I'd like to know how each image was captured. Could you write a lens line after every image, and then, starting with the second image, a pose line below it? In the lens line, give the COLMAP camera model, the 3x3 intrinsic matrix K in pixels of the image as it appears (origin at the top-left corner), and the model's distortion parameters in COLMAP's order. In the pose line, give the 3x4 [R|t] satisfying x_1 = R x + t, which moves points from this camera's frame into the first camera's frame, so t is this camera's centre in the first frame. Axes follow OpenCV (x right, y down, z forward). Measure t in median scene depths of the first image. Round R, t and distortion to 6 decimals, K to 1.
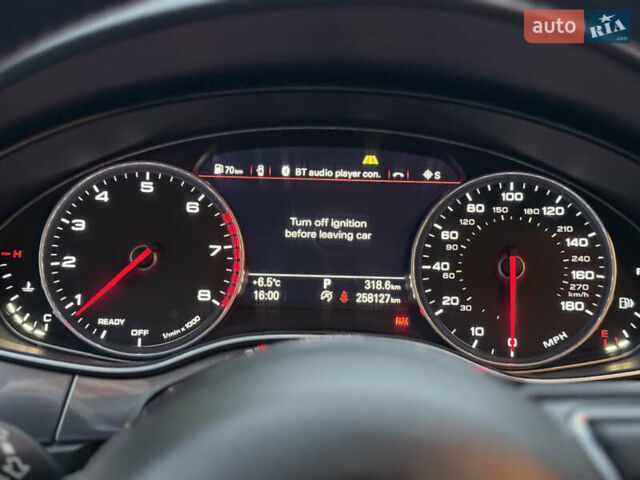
lens RADIAL K [[890.0, 0, 320.1], [0, 890.0, 250.5], [0, 0, 1]] dist [0.153598, -0.348107]
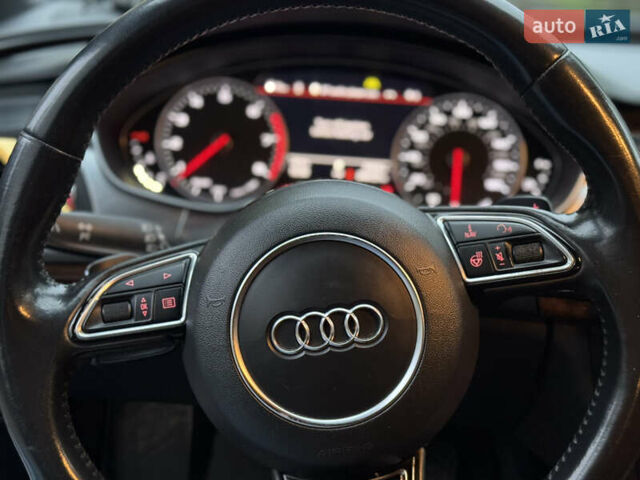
lens RADIAL K [[890.0, 0, 320.1], [0, 890.0, 250.5], [0, 0, 1]] dist [0.153598, -0.348107]
pose [[0.997793, 0.045095, -0.048743, 0.059509], [-0.039855, 0.993820, 0.103602, 0.026022], [0.053114, -0.101430, 0.993424, -0.556341]]
